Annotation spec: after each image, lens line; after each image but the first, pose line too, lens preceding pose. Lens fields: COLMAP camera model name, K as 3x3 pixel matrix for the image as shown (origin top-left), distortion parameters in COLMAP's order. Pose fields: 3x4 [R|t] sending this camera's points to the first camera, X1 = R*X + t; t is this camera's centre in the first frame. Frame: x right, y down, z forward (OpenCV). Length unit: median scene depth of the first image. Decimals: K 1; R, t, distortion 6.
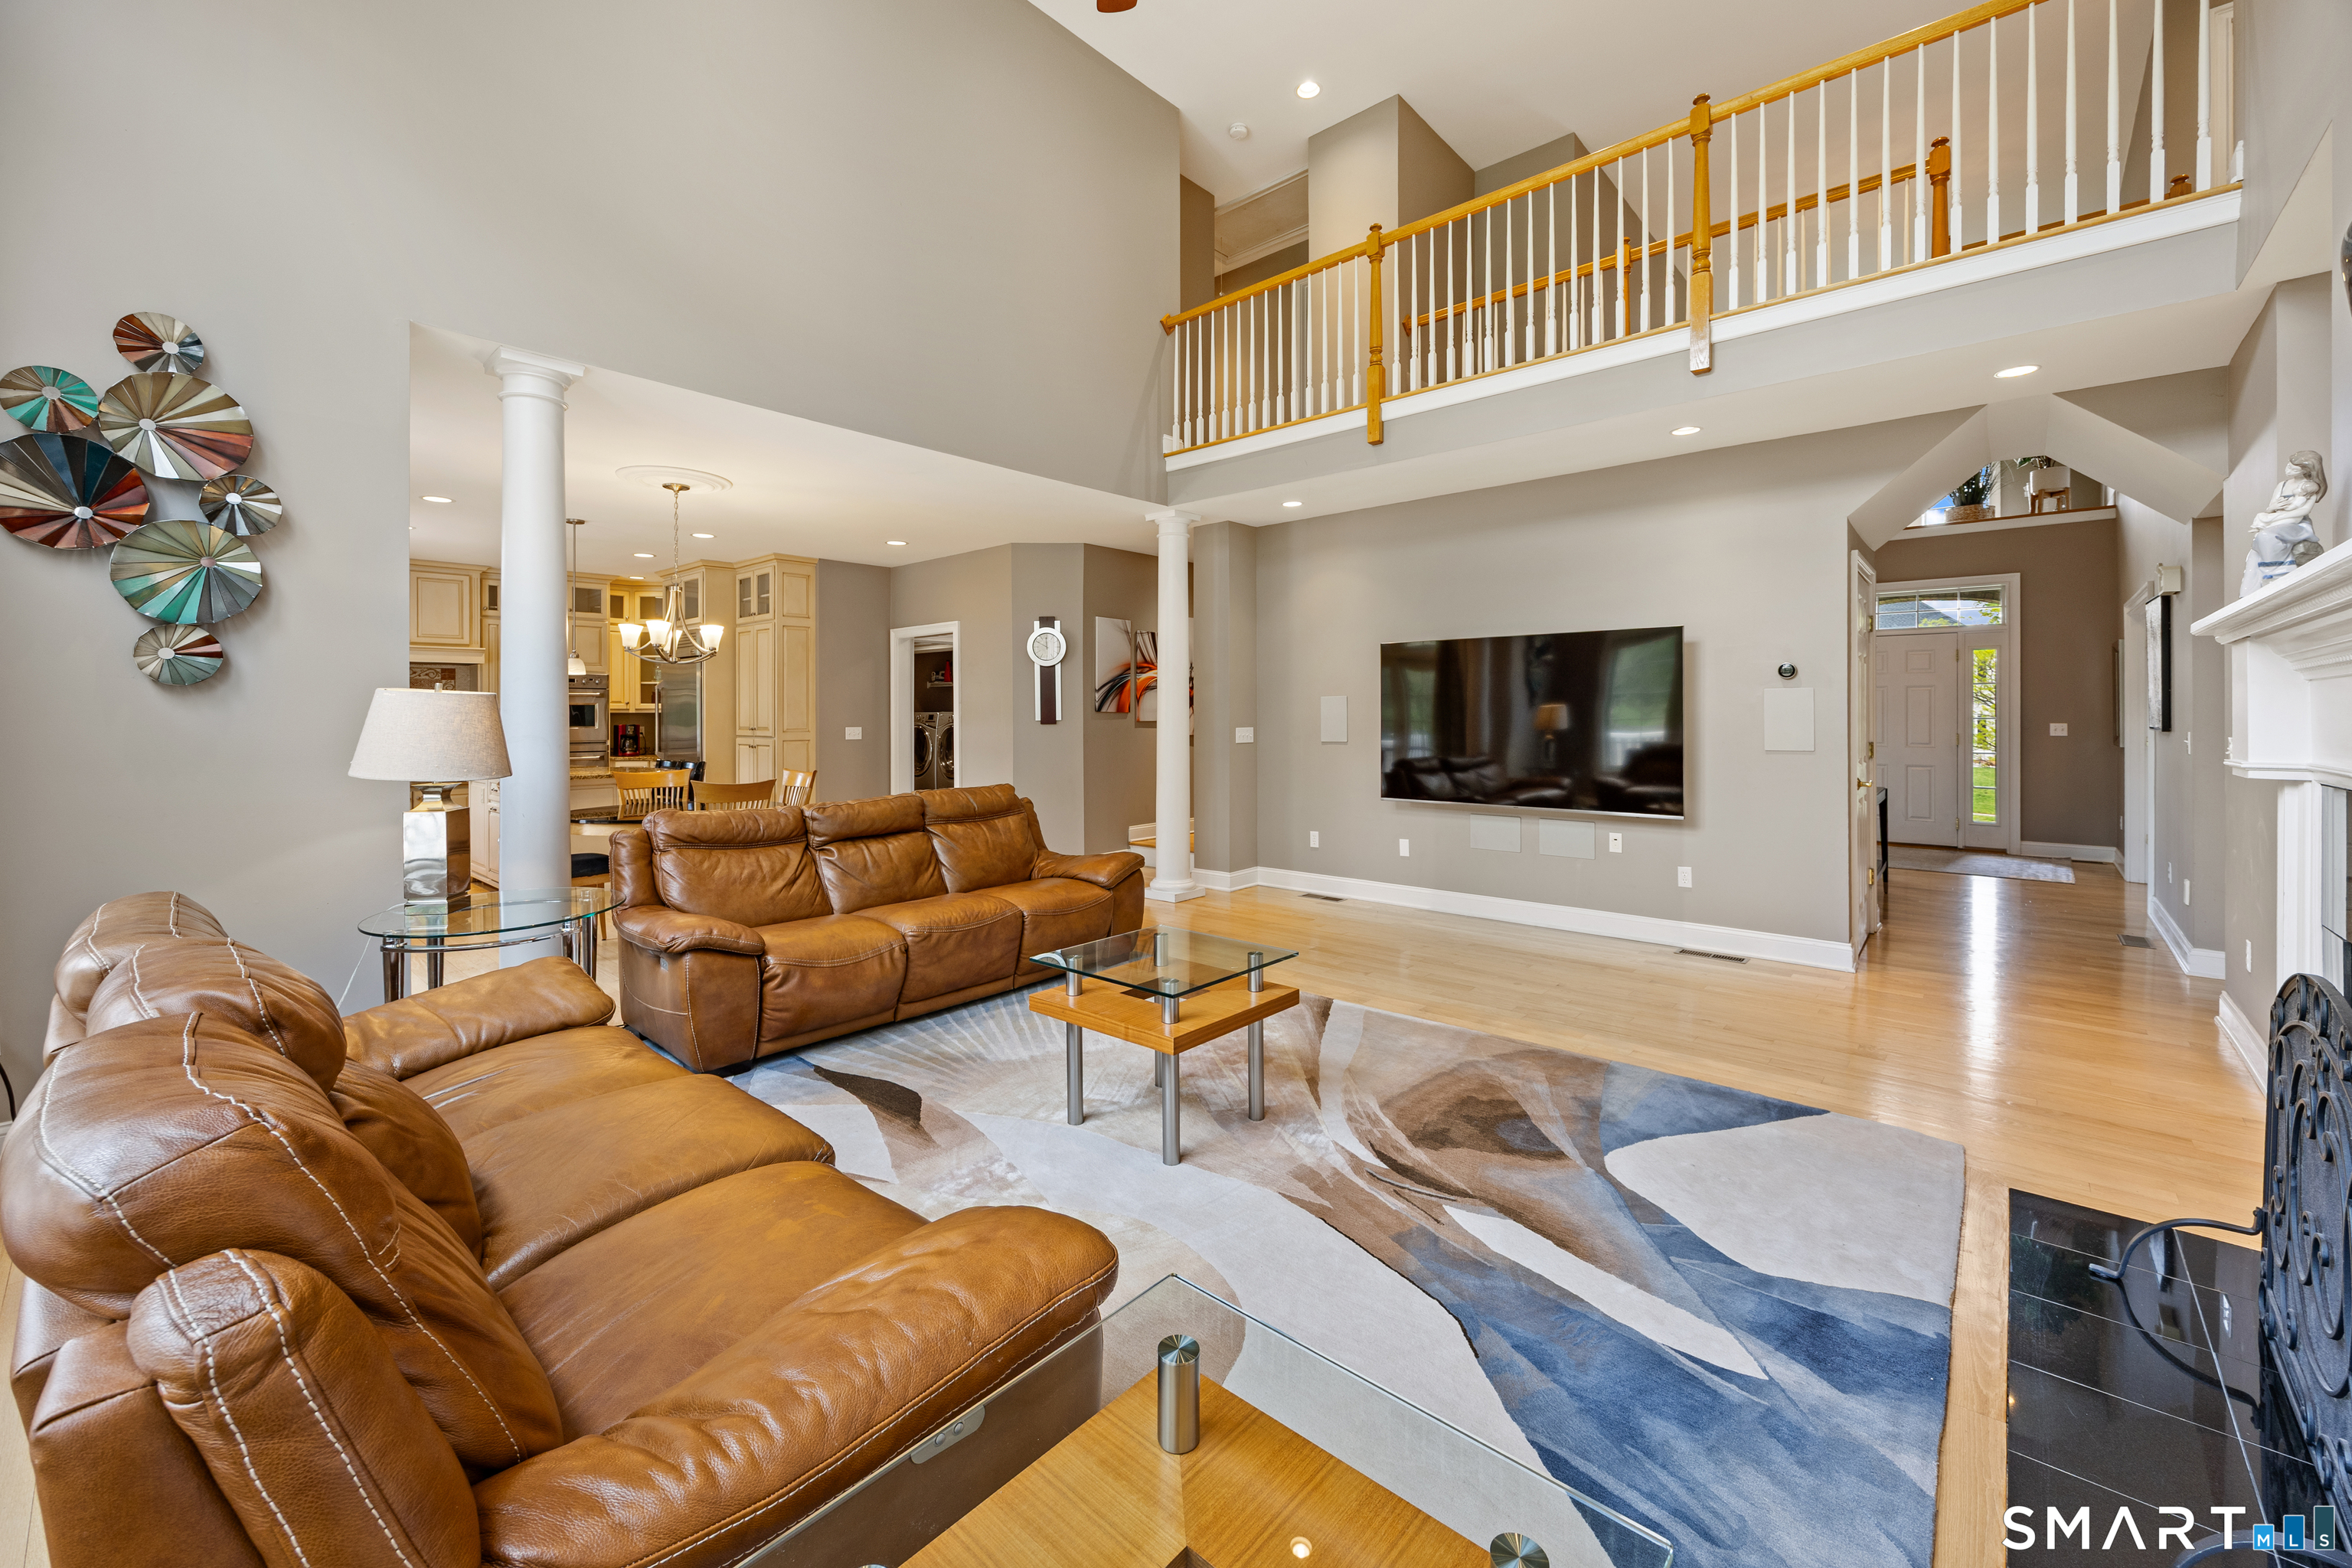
lens RADIAL K [[937.6, 0, 1174.1], [0, 937.6, 723.4], [0, 0, 1]] dist [0.001819, -0.000467]
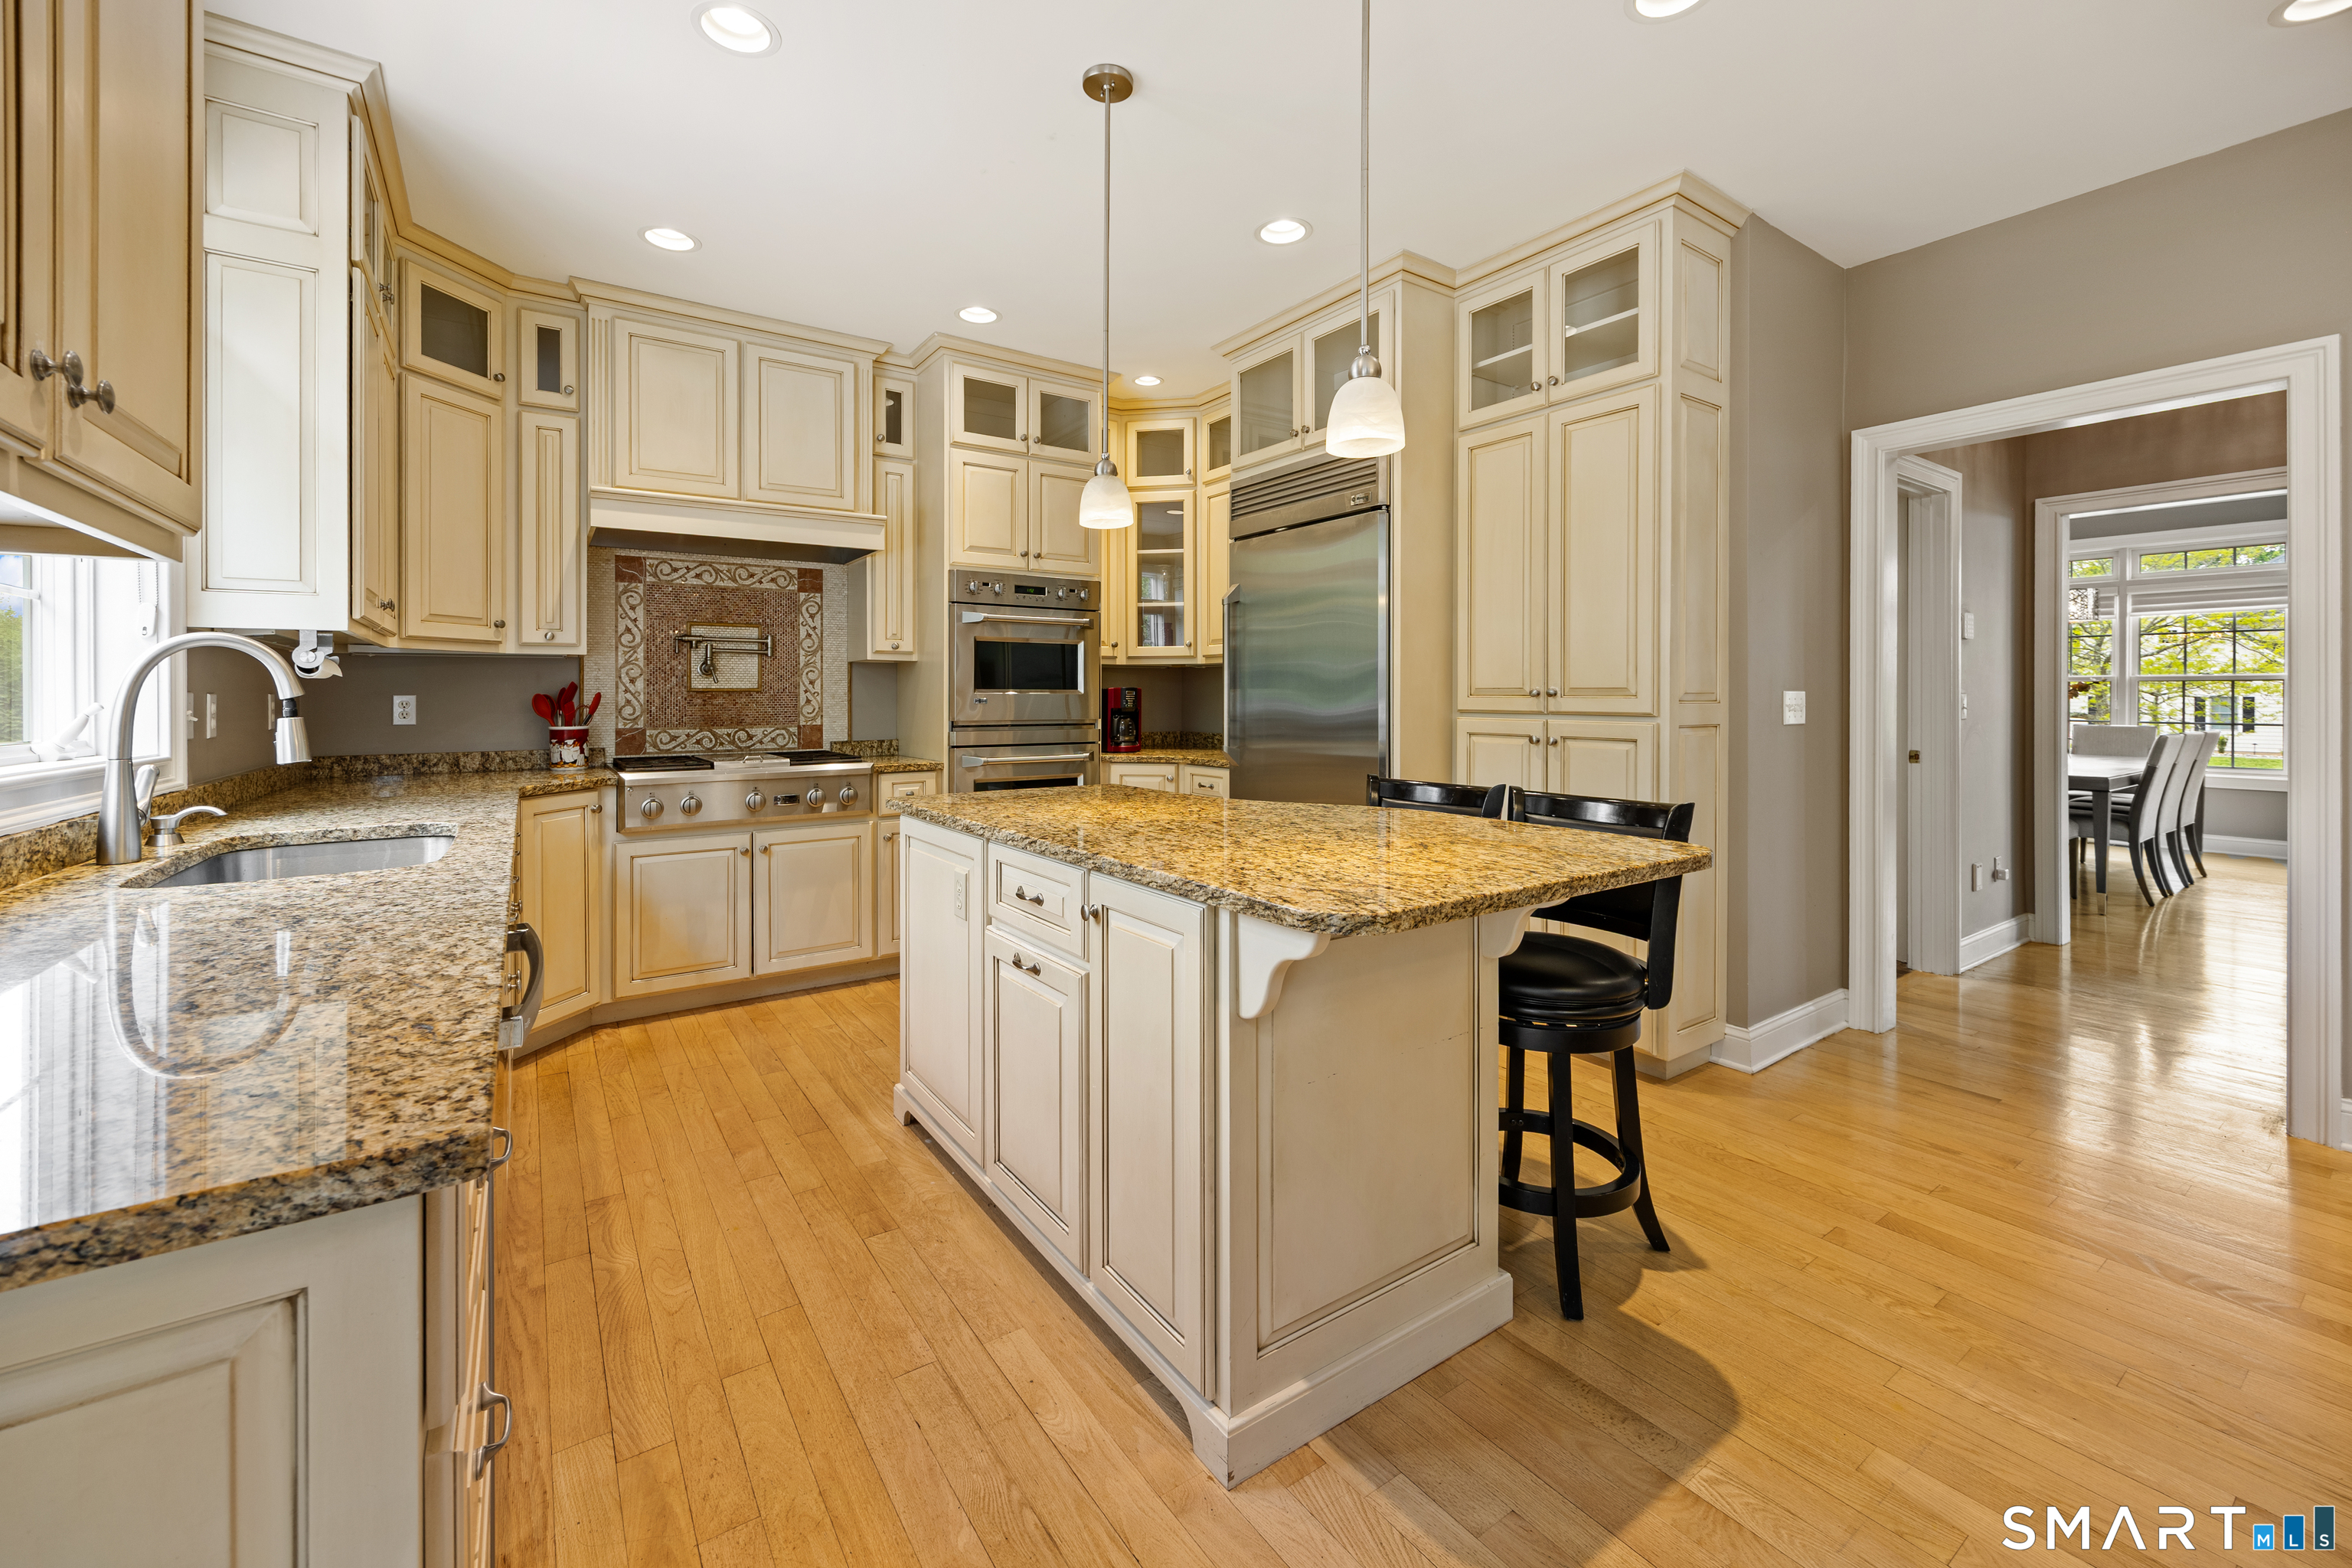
lens RADIAL K [[937.6, 0, 1172.3], [0, 937.6, 699.6], [0, 0, 1]] dist [0.001819, -0.000467]
pose [[0.972710, 0.002236, -0.232014, -1.280113], [-0.003465, 0.999982, -0.004890, 0.026980], [0.231999, 0.005561, 0.972700, 1.531504]]
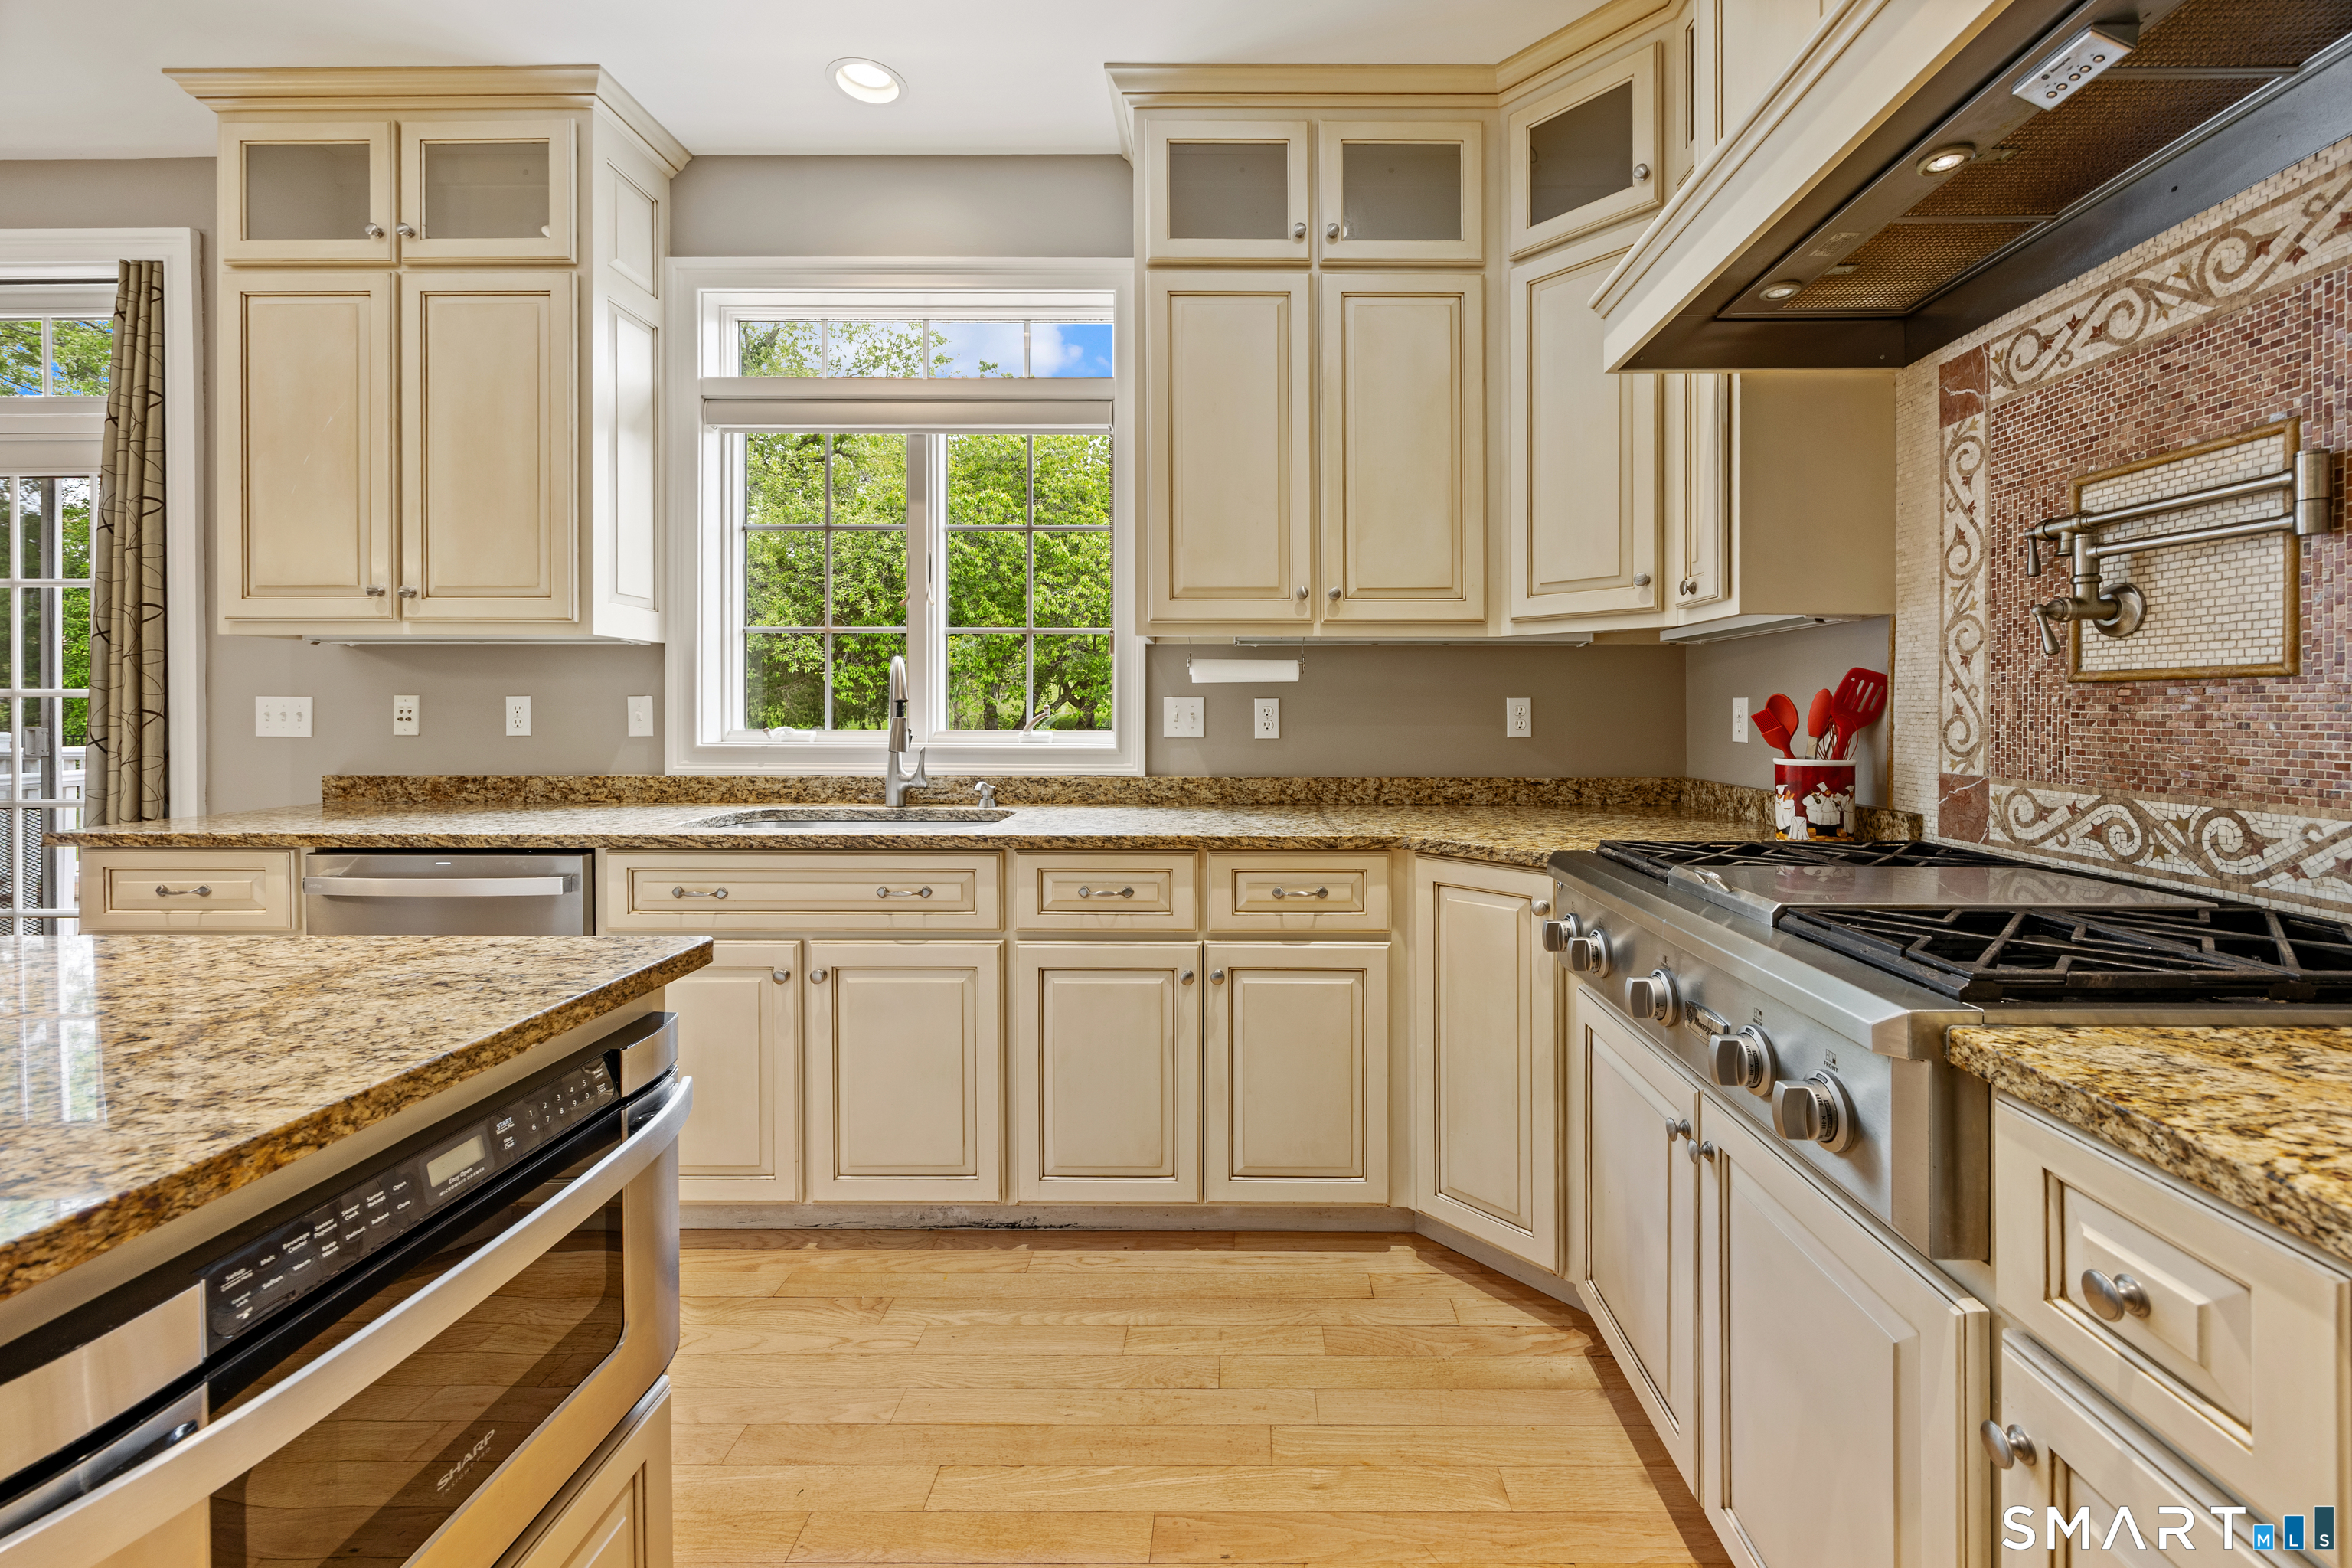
lens RADIAL K [[937.6, 0, 1253.5], [0, 937.6, 710.9], [0, 0, 1]] dist [0.001819, -0.000467]
pose [[-0.743017, 0.008455, -0.669219, -1.619233], [-0.001738, 0.999892, 0.014563, 0.020159], [0.669270, 0.011984, -0.742922, 2.627924]]
